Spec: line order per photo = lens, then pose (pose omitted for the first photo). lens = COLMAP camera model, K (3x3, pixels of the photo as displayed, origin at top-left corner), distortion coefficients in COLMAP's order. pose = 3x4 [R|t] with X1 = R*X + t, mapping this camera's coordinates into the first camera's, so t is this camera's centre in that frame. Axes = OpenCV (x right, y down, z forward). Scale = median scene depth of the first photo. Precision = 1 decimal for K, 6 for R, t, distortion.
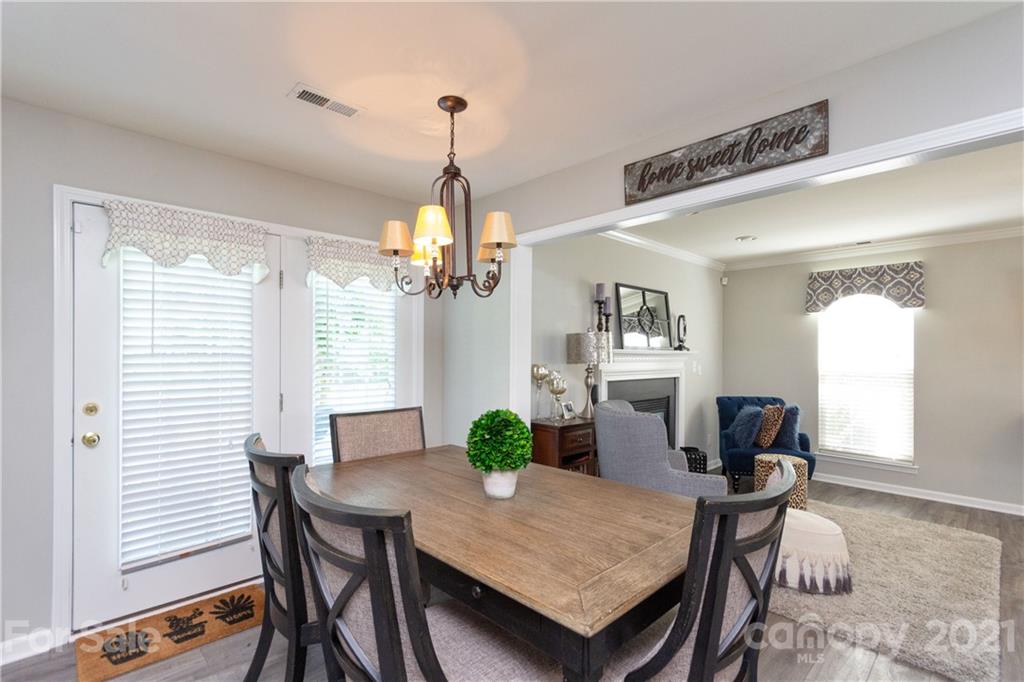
lens RADIAL K [[474.7, 0, 507.0], [0, 474.7, 350.2], [0, 0, 1]] dist [0.001128, 0.001568]
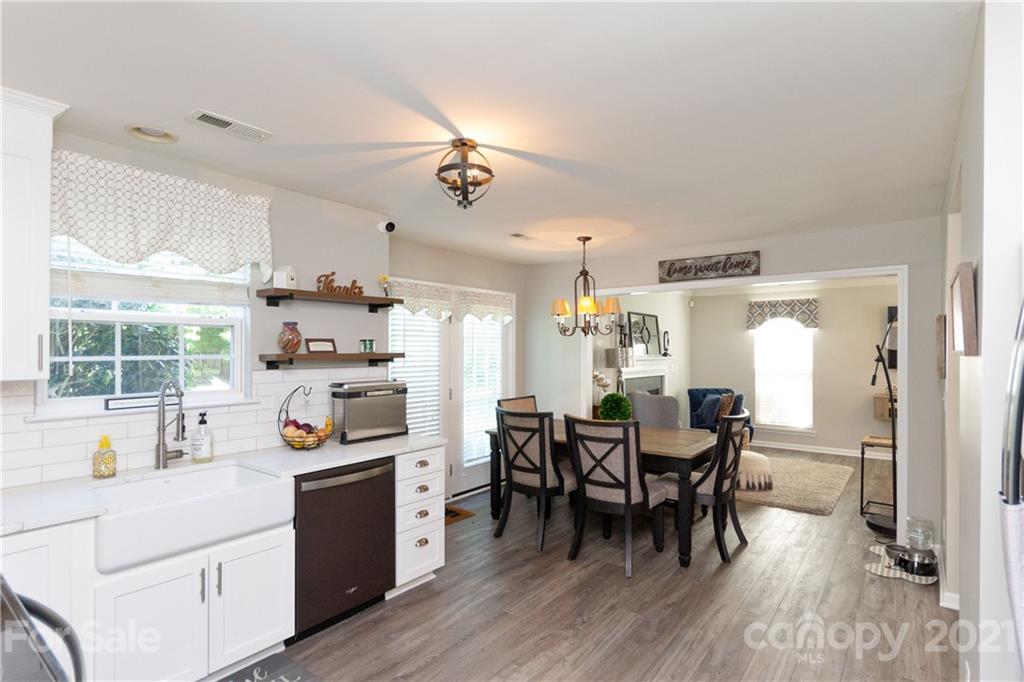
lens RADIAL K [[515.9, 0, 520.1], [0, 515.9, 347.9], [0, 0, 1]] dist [0.005033, 0.000538]
pose [[0.988020, -0.003738, 0.154280, -0.369770], [0.003306, 0.999990, 0.003054, -0.038346], [-0.154290, -0.002507, 0.988022, -0.557394]]
